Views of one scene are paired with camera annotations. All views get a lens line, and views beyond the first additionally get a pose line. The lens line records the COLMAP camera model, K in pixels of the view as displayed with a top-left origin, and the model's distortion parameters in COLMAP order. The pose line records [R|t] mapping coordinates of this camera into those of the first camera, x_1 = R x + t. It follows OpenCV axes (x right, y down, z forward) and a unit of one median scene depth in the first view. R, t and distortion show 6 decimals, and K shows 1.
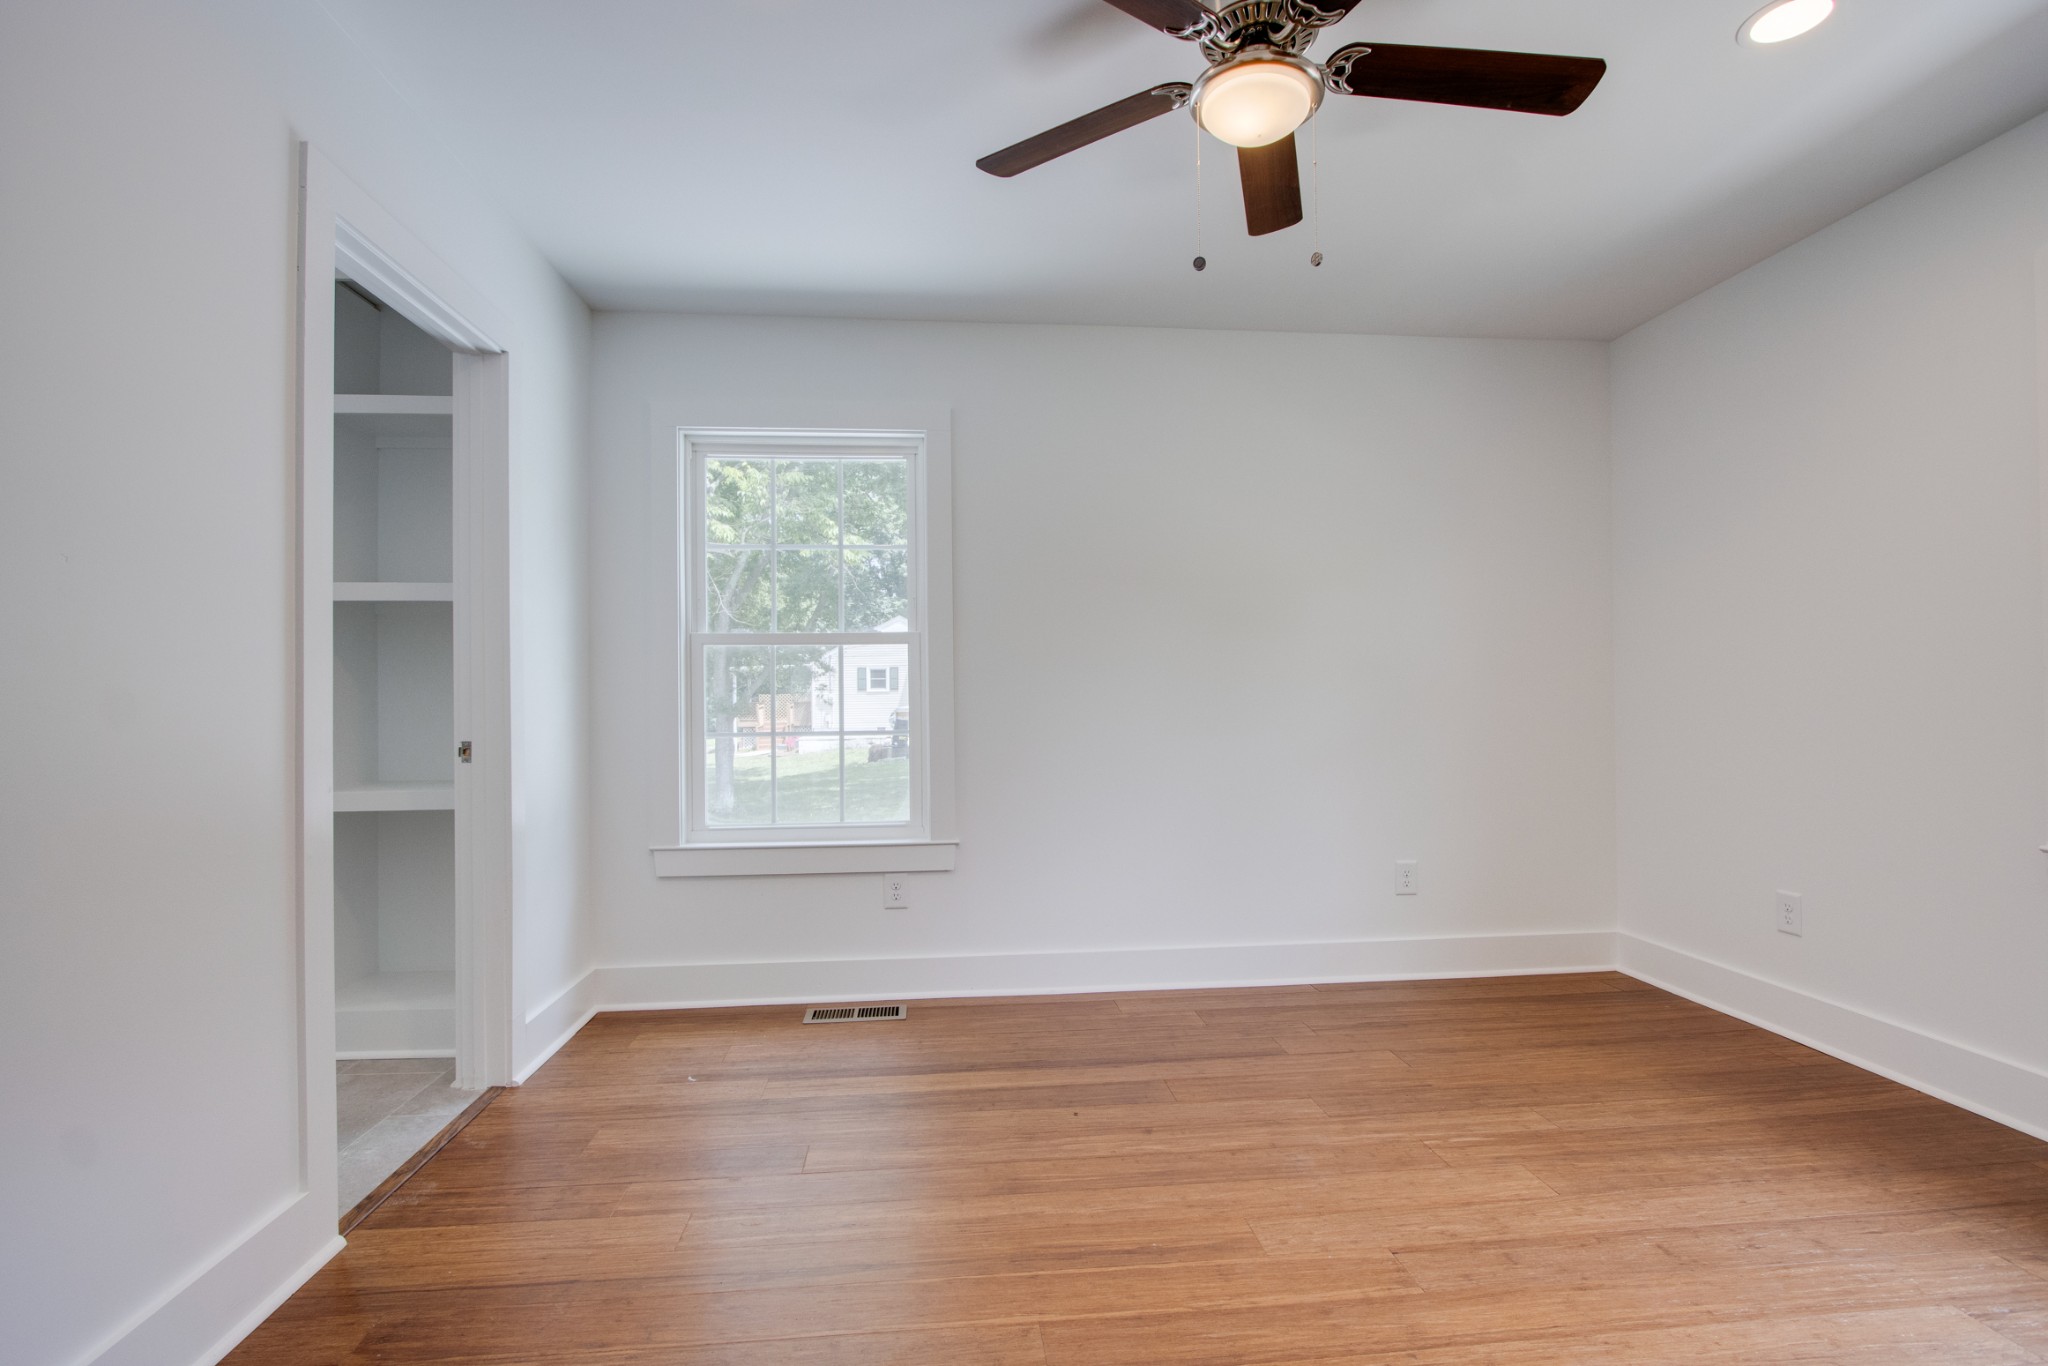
lens RADIAL K [[952.8, 0, 1031.2], [0, 952.8, 689.9], [0, 0, 1]] dist [-0.017553, 0.001612]
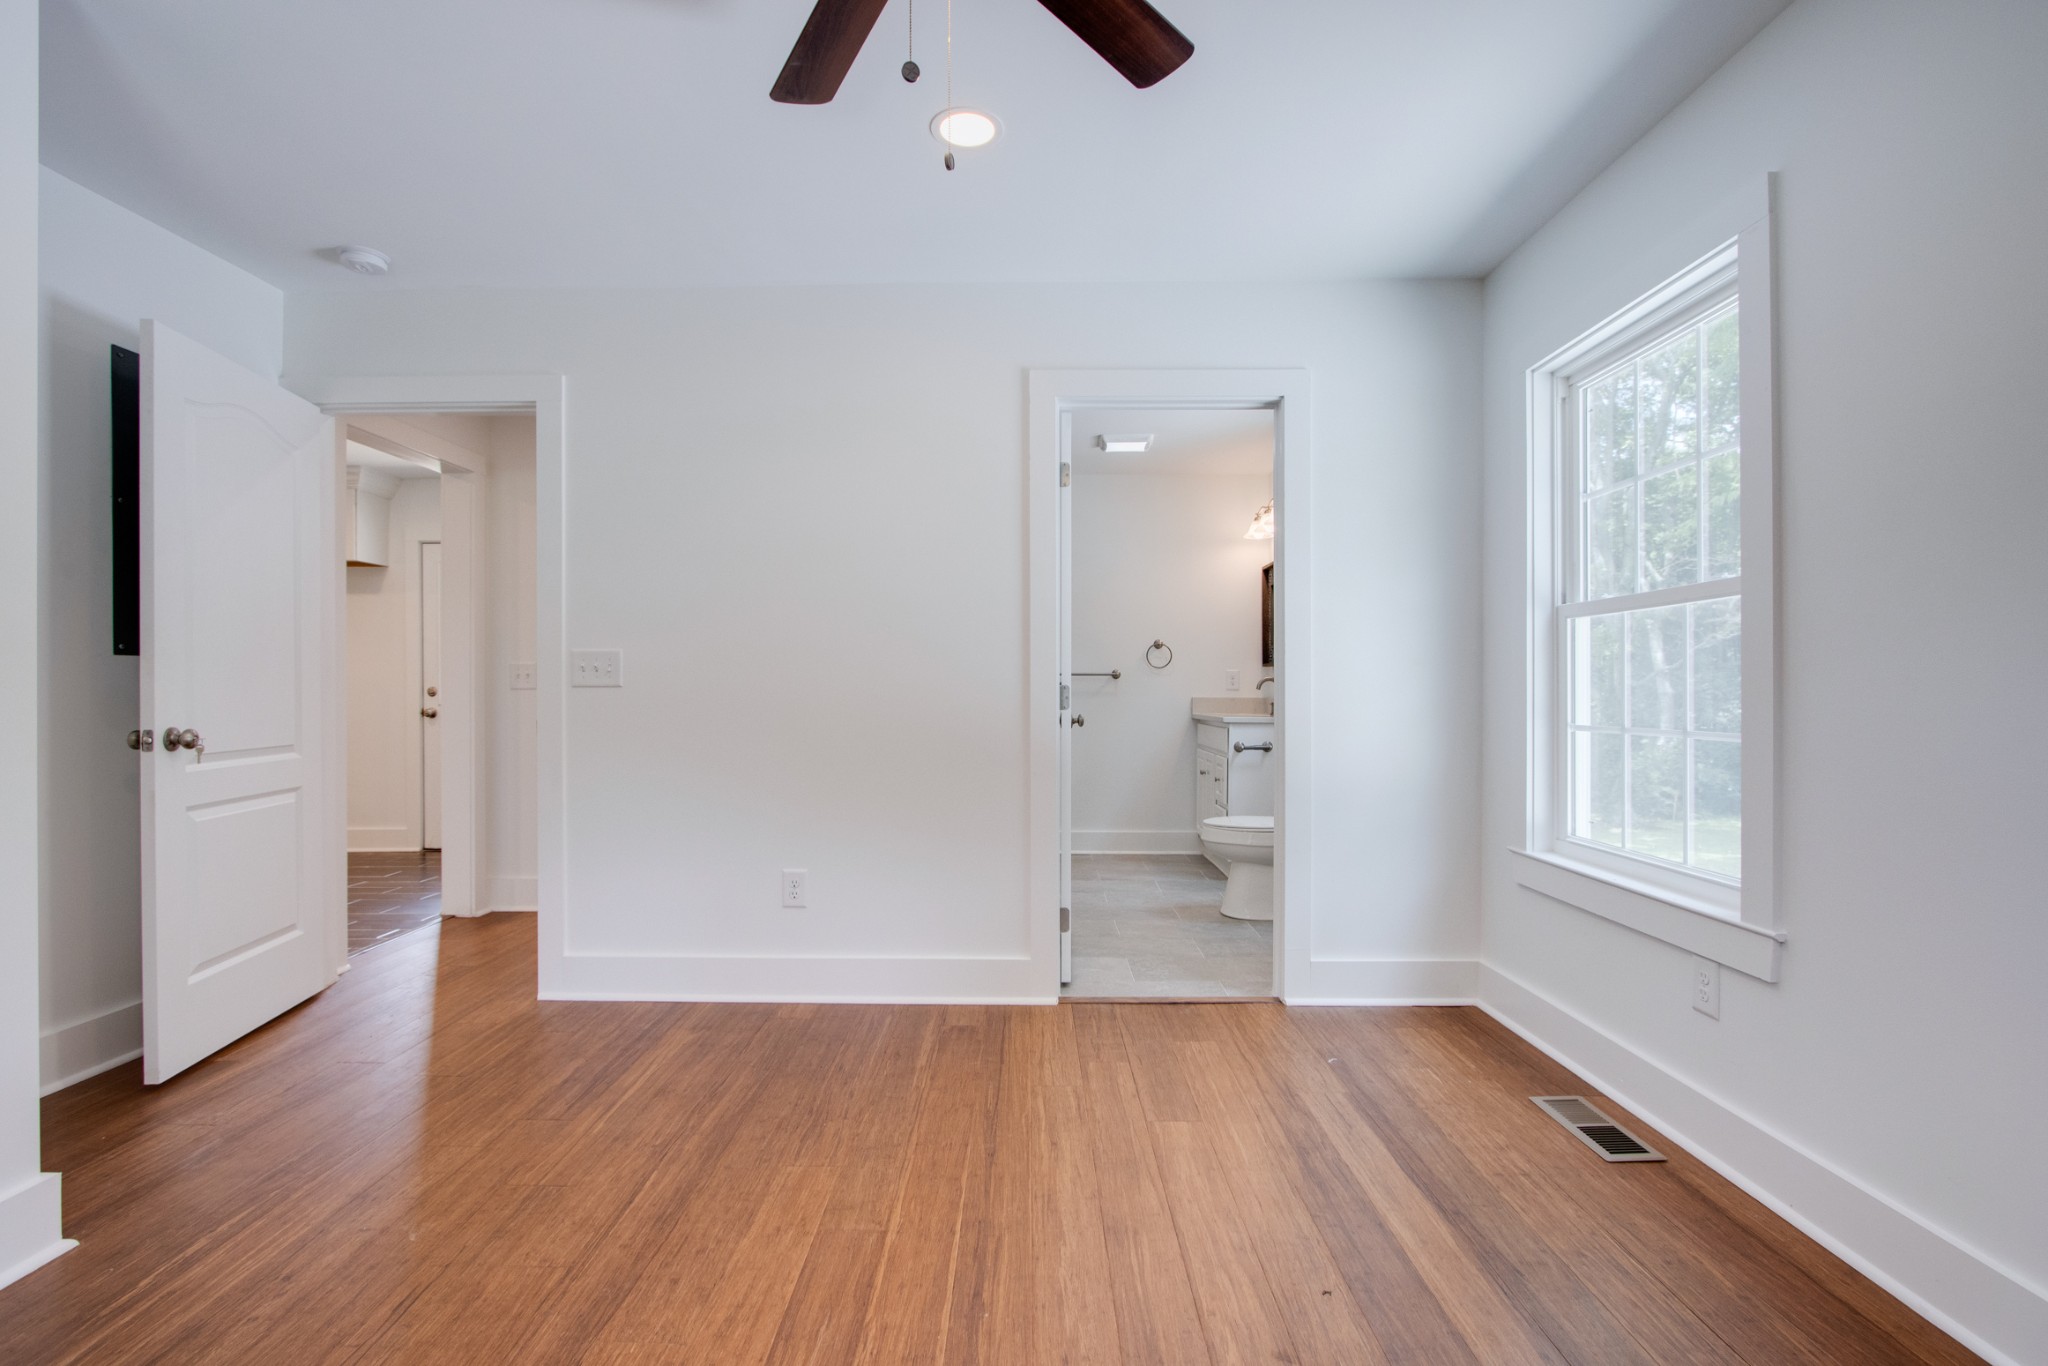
lens RADIAL K [[952.8, 0, 1012.1], [0, 952.8, 696.7], [0, 0, 1]] dist [-0.017553, 0.001612]
pose [[-0.141649, 0.005606, -0.989901, 0.633938], [0.012061, 0.999920, 0.003937, 0.014435], [0.989843, -0.011381, -0.141705, 0.750754]]
